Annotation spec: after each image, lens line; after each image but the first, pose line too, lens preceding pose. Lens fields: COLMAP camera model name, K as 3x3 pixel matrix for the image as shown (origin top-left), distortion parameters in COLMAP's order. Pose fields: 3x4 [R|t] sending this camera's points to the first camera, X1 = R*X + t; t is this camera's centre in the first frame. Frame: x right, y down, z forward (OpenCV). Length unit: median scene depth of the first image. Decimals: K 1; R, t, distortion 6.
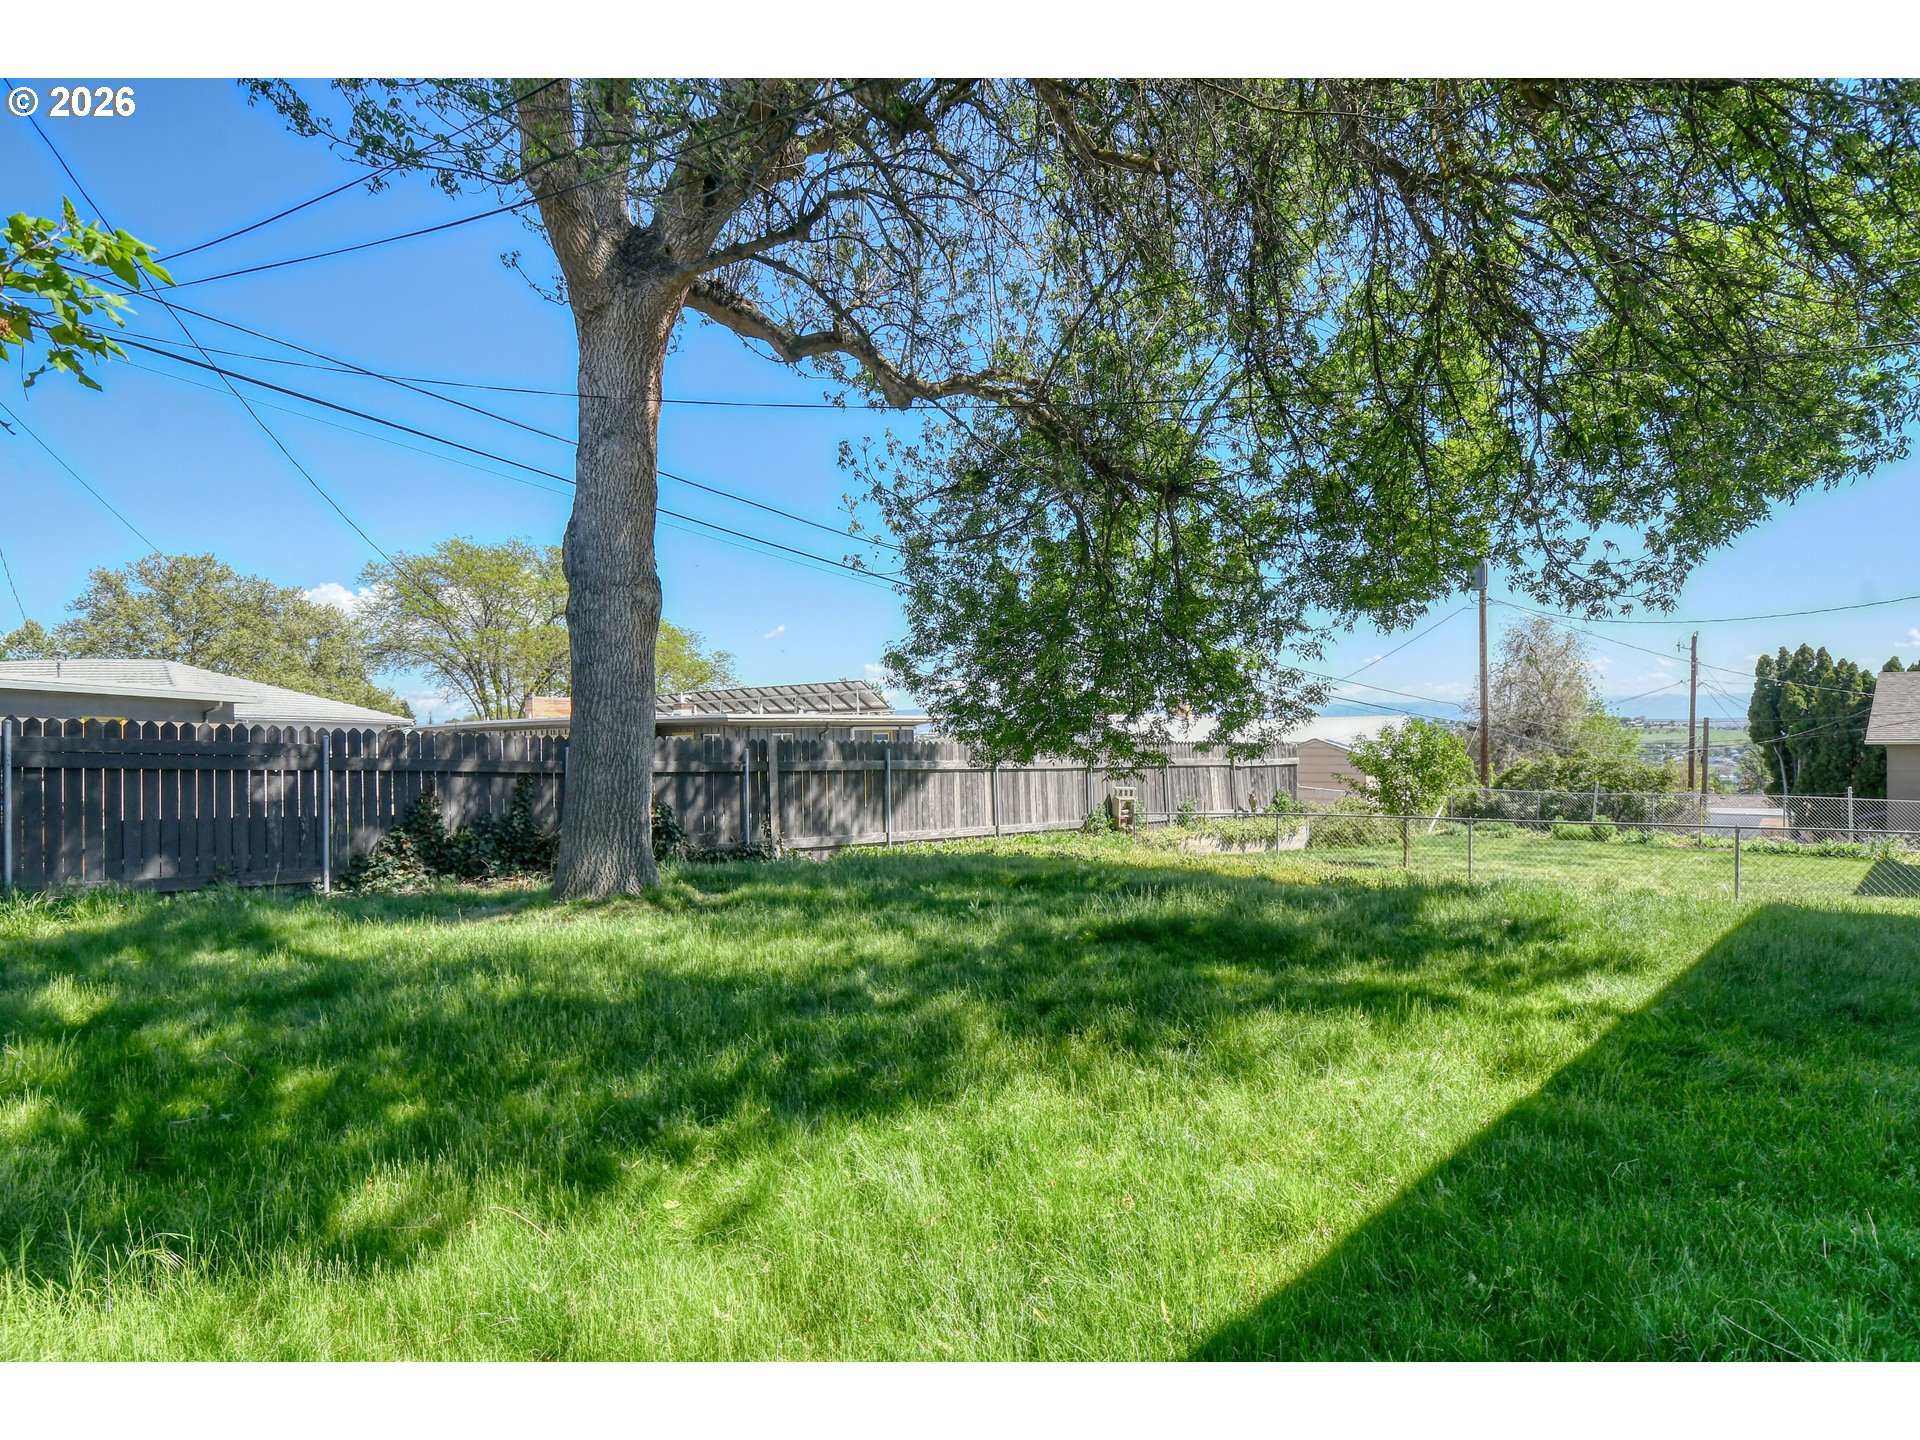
lens RADIAL K [[938.4, 0, 938.4], [0, 938.4, 757.4], [0, 0, 1]] dist [0.003568, -0.018783]
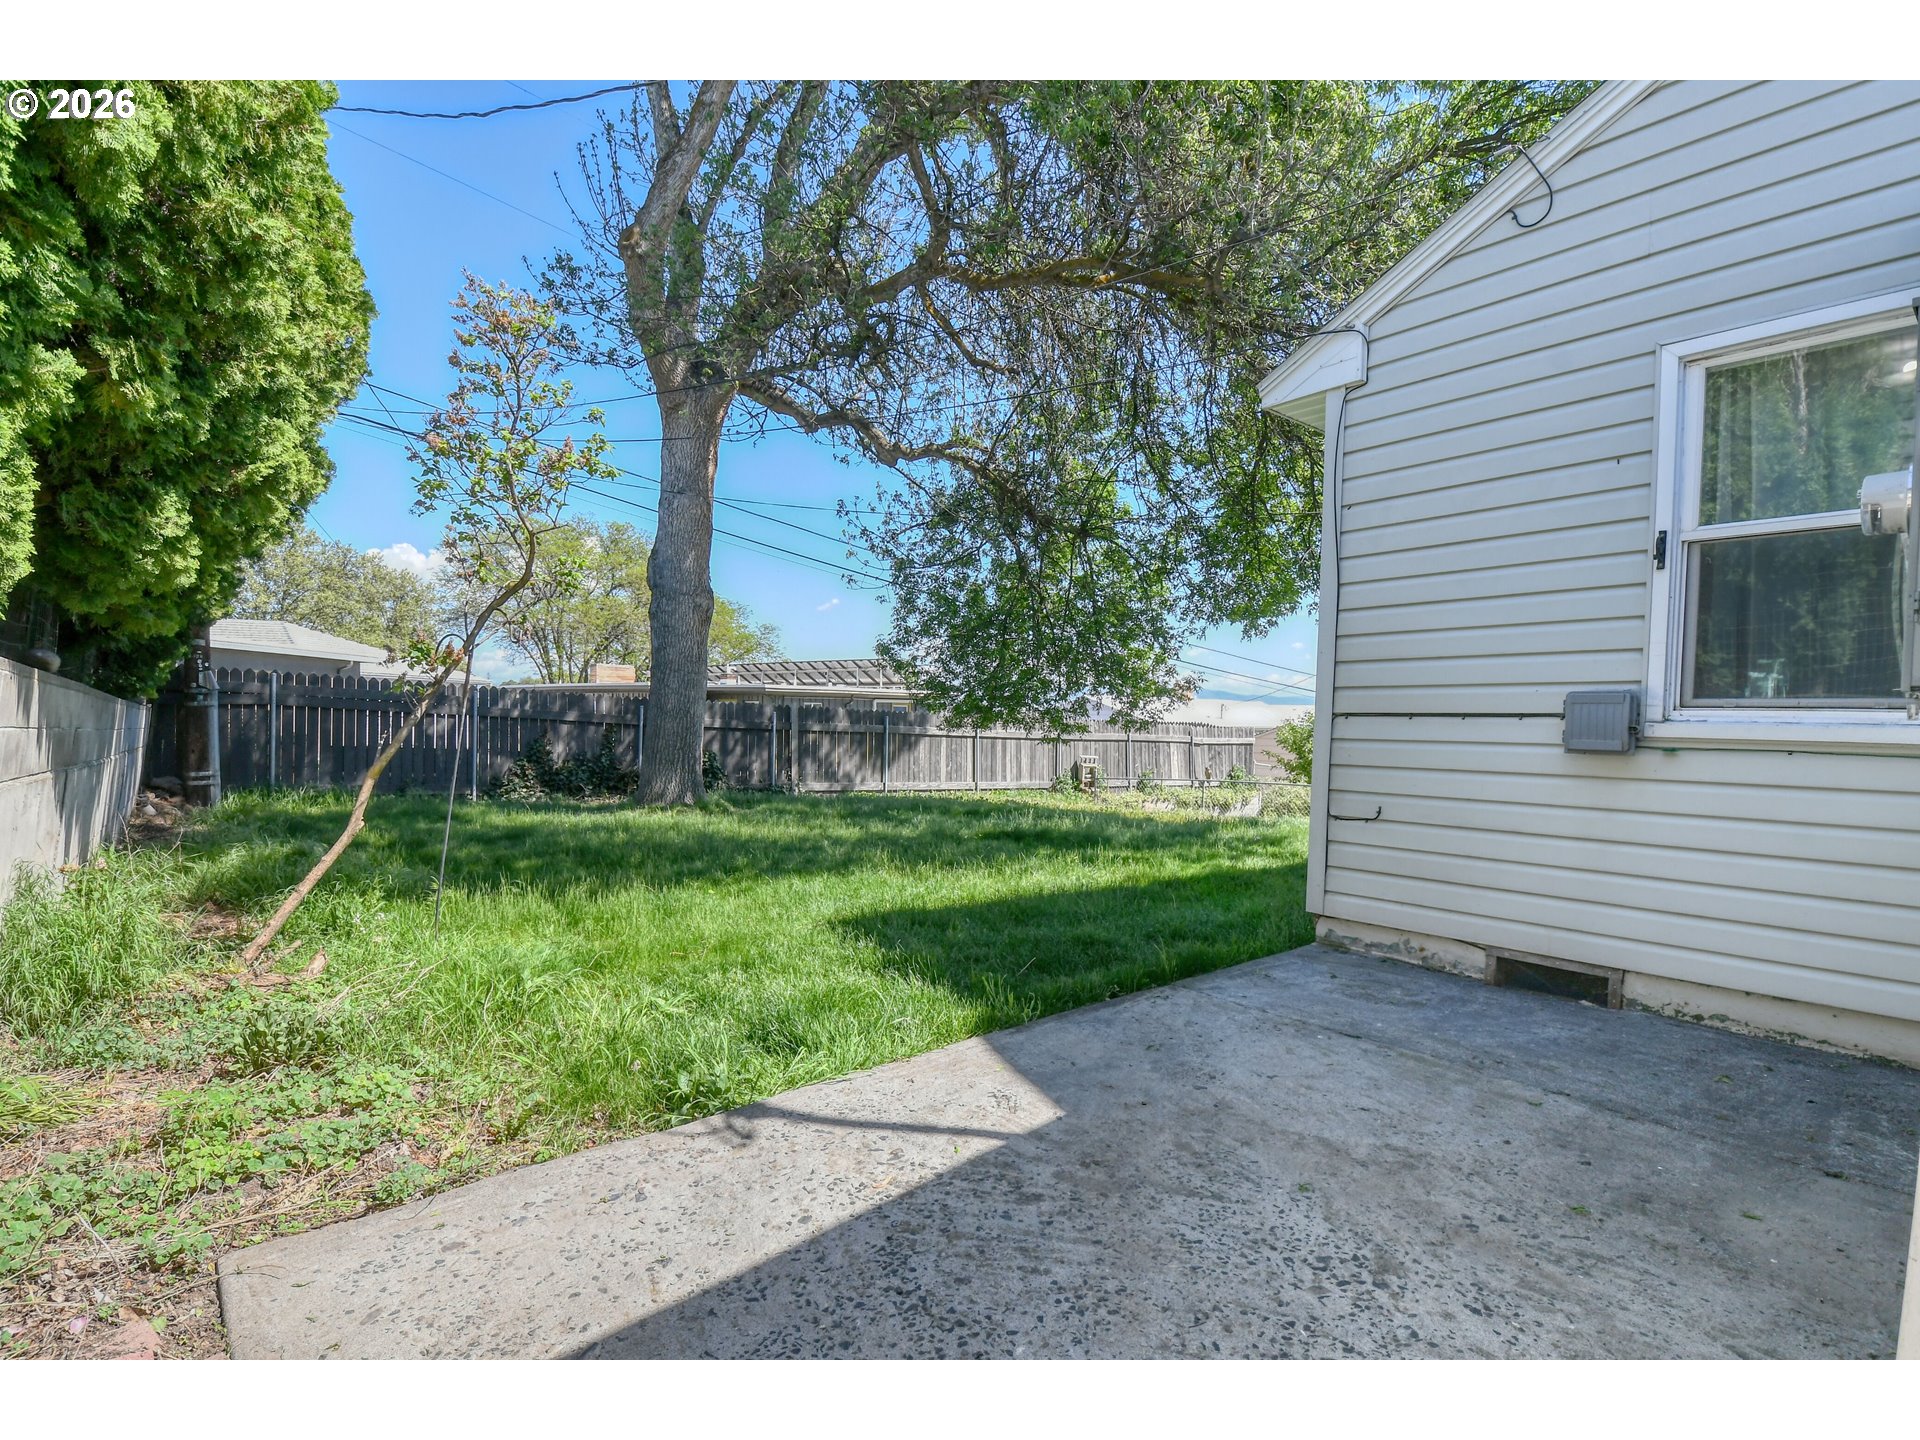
lens RADIAL K [[938.4, 0, 938.4], [0, 938.4, 757.4], [0, 0, 1]] dist [0.003568, -0.018783]
pose [[0.998357, 0.035475, -0.045007, 0.090841], [-0.034330, 0.999073, 0.025976, 0.013292], [0.045887, -0.024388, 0.998649, -0.317328]]
